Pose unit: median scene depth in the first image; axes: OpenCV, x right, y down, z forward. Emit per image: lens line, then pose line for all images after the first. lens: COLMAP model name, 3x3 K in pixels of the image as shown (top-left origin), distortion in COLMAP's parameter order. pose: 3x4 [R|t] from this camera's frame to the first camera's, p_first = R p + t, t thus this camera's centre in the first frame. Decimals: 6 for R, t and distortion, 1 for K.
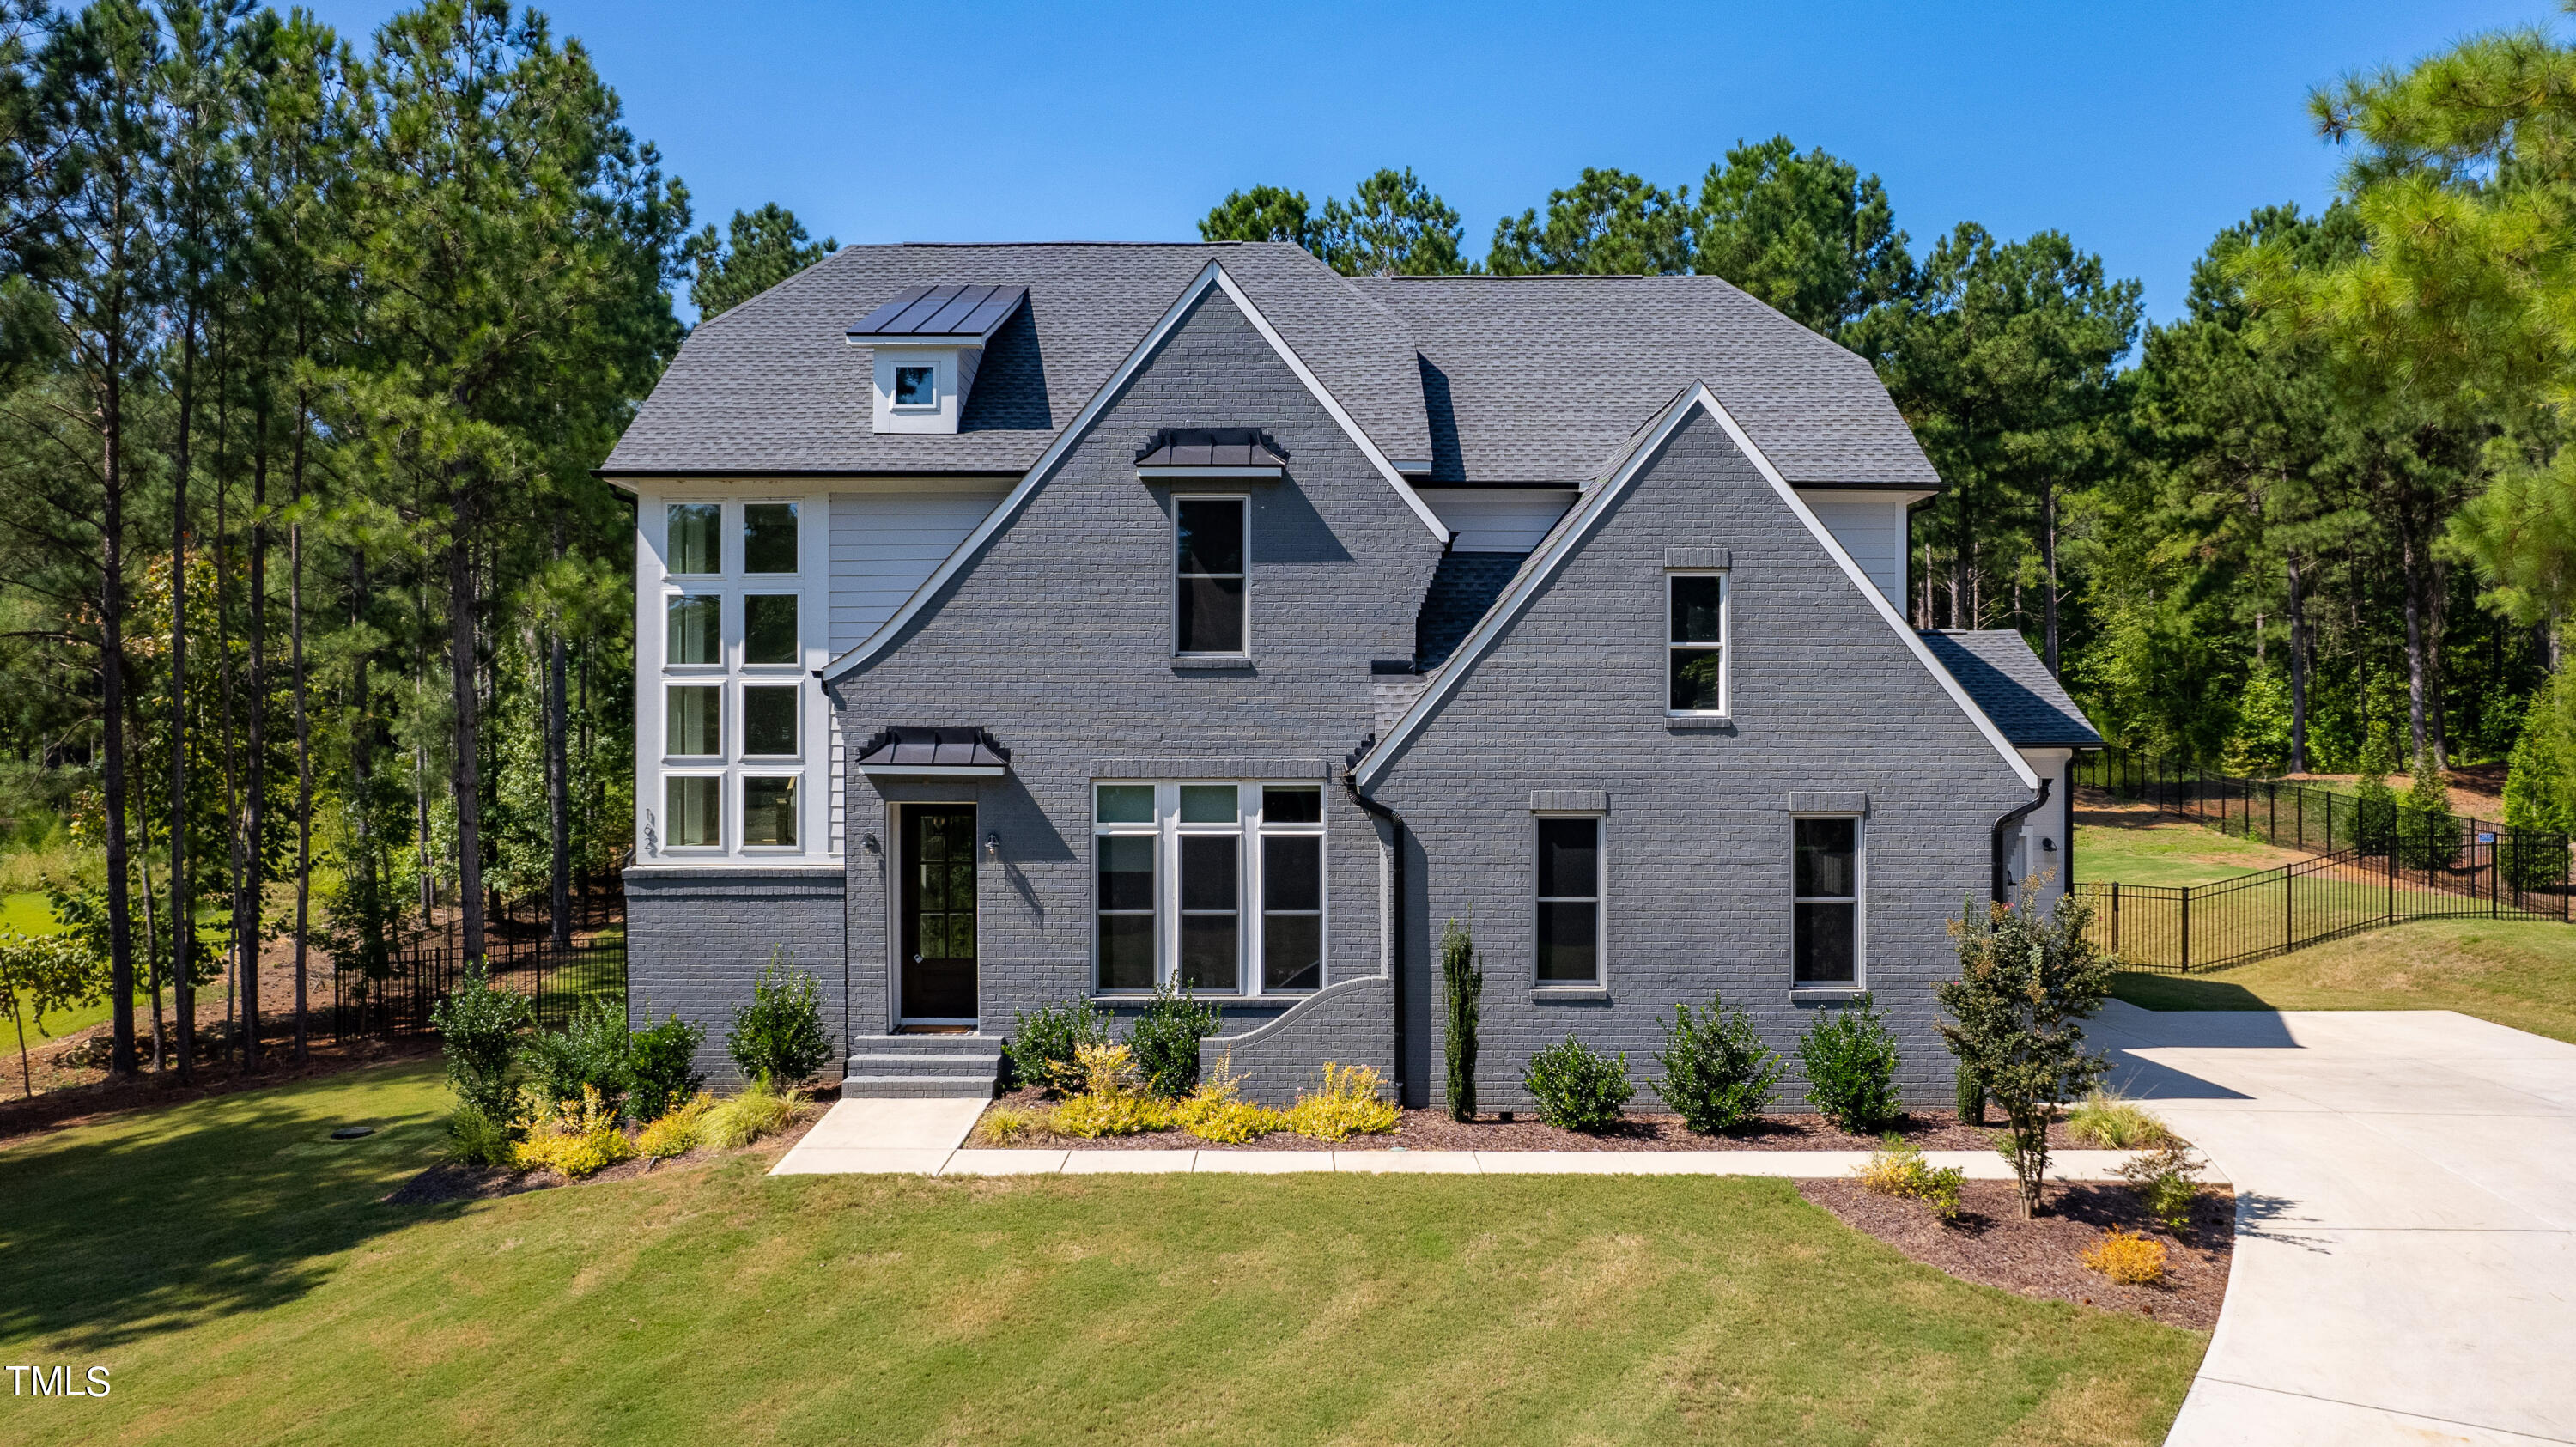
lens RADIAL K [[2030.9, 0, 1333.7], [0, 2030.9, 729.9], [0, 0, 1]] dist [-0.044598, -0.007456]
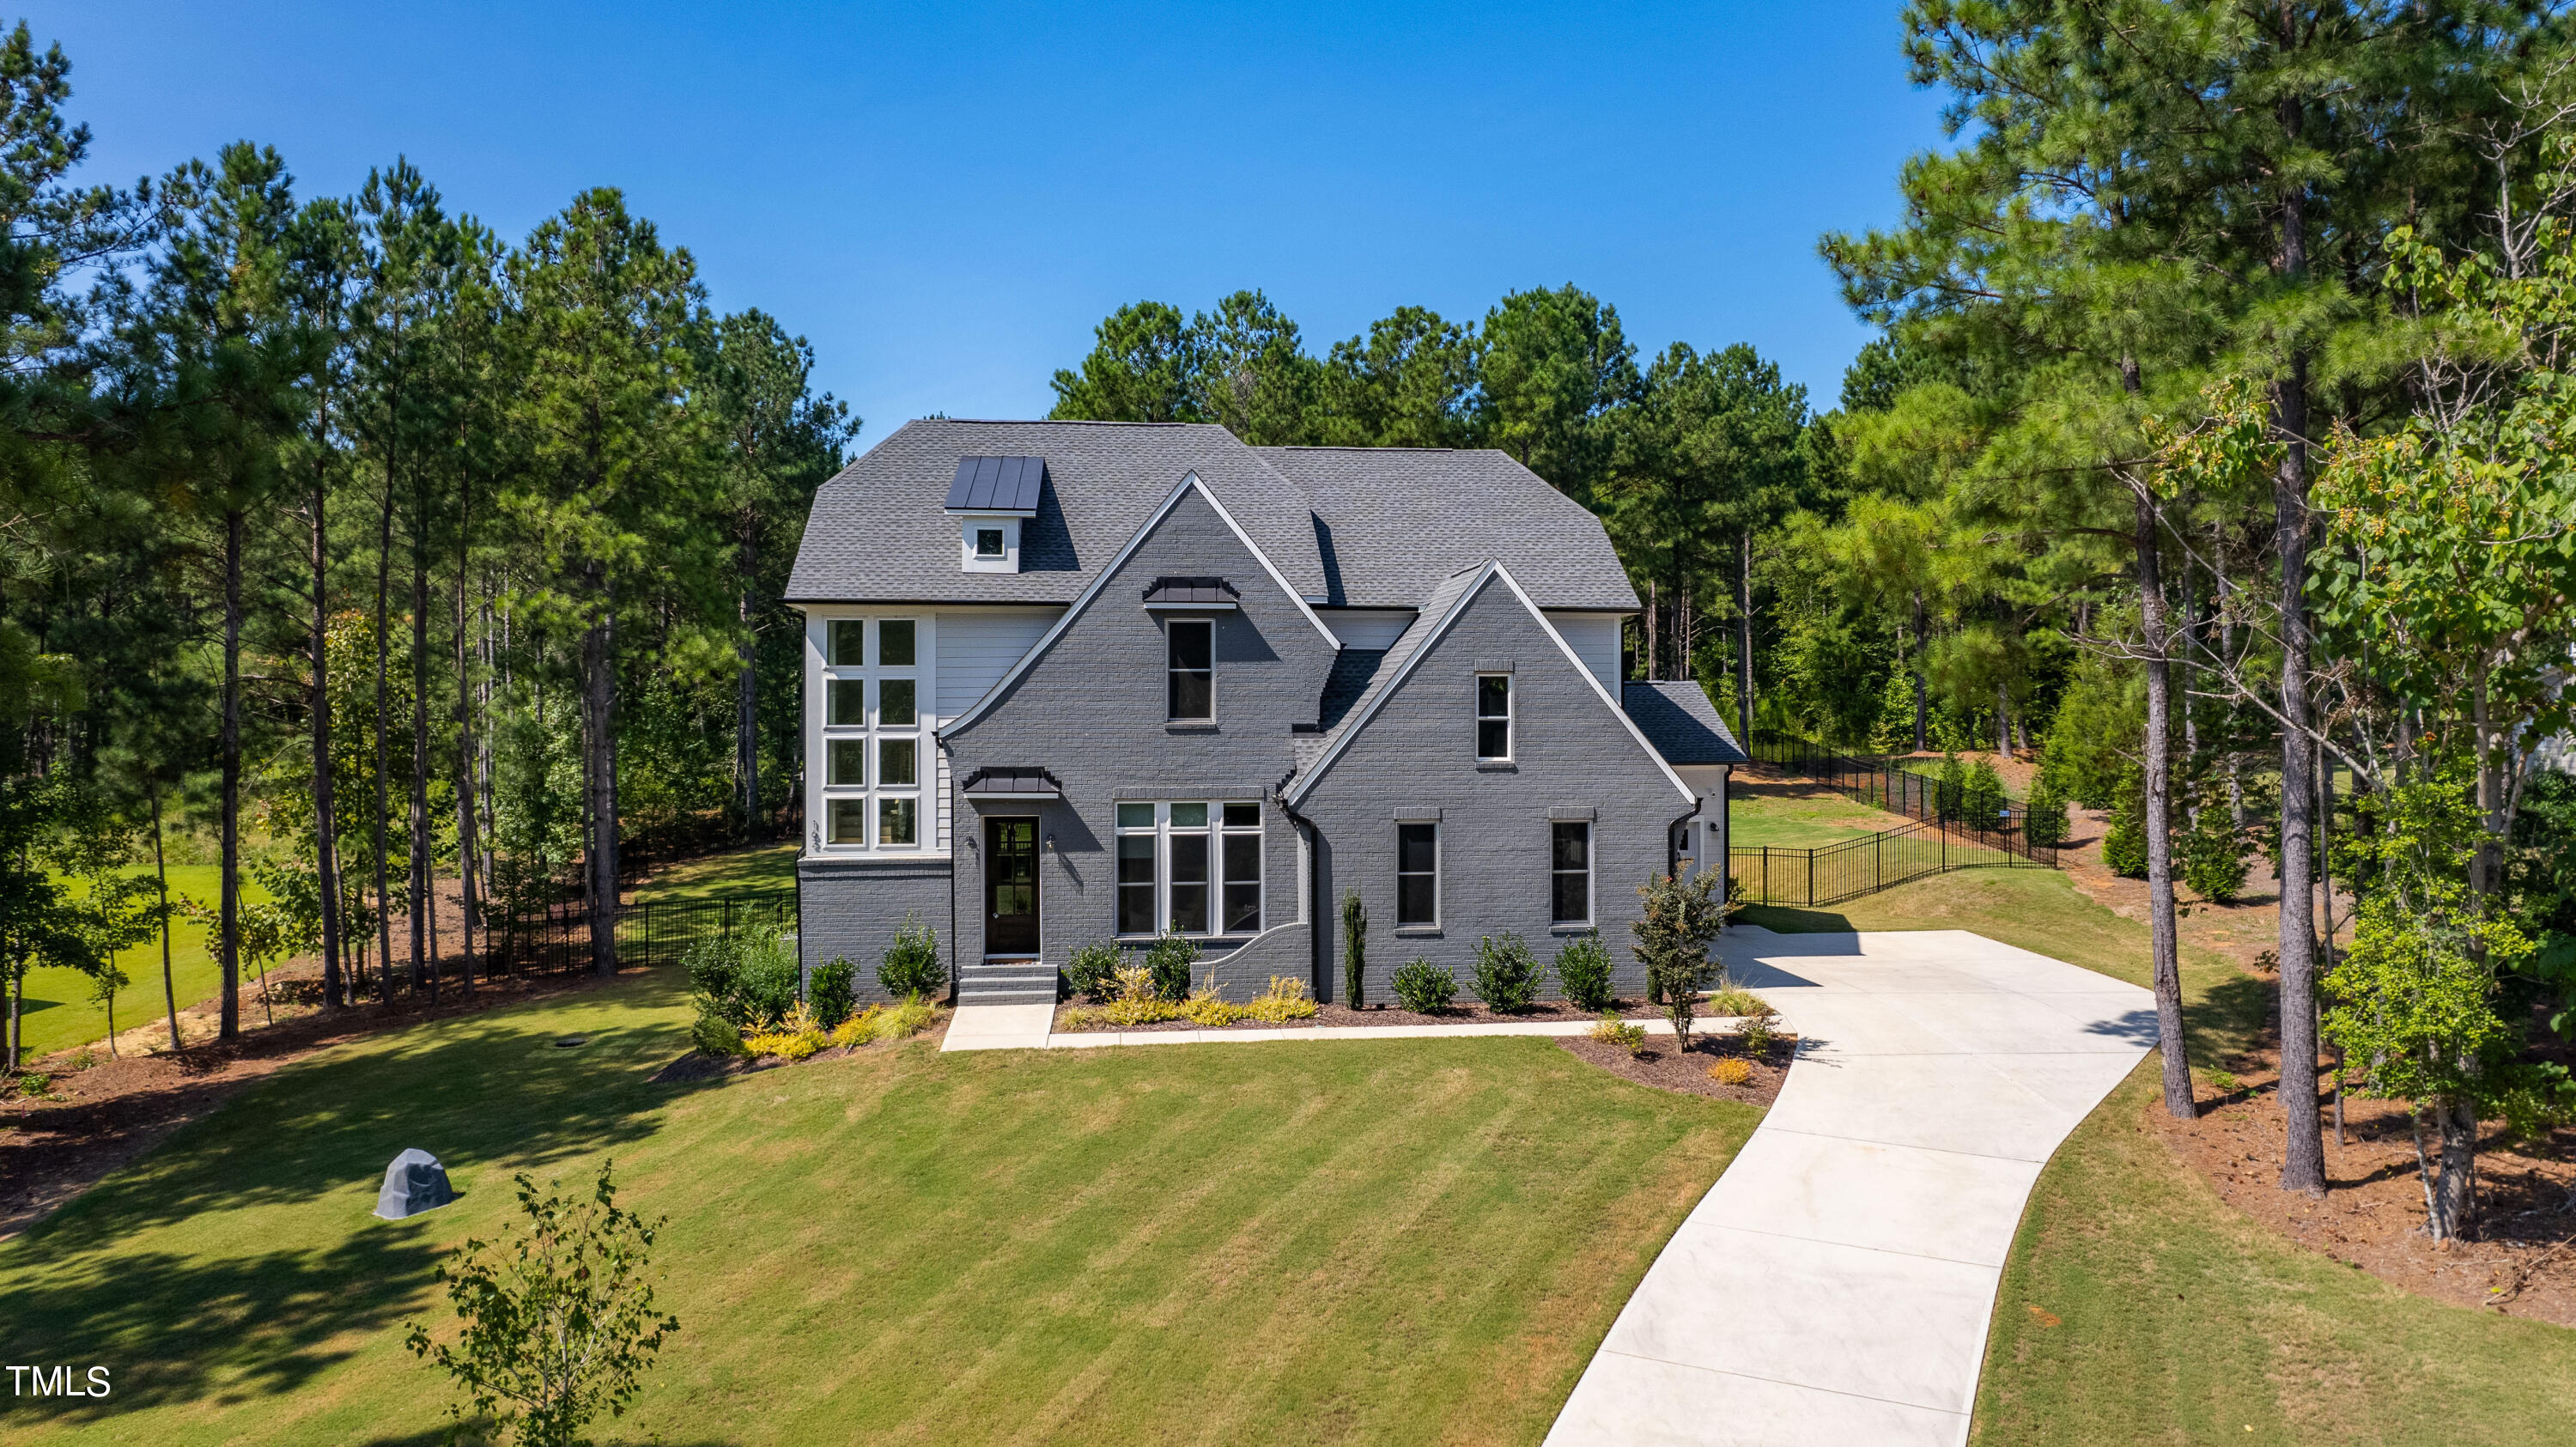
lens RADIAL K [[1791.5, 0, 1419.6], [0, 1791.5, 690.9], [0, 0, 1]] dist [-0.039927, -0.021157]
pose [[0.988666, 0.000251, 0.150133, -0.093367], [-0.000283, 1.000000, 0.000191, -0.060392], [-0.150133, -0.000231, 0.988666, -0.405424]]
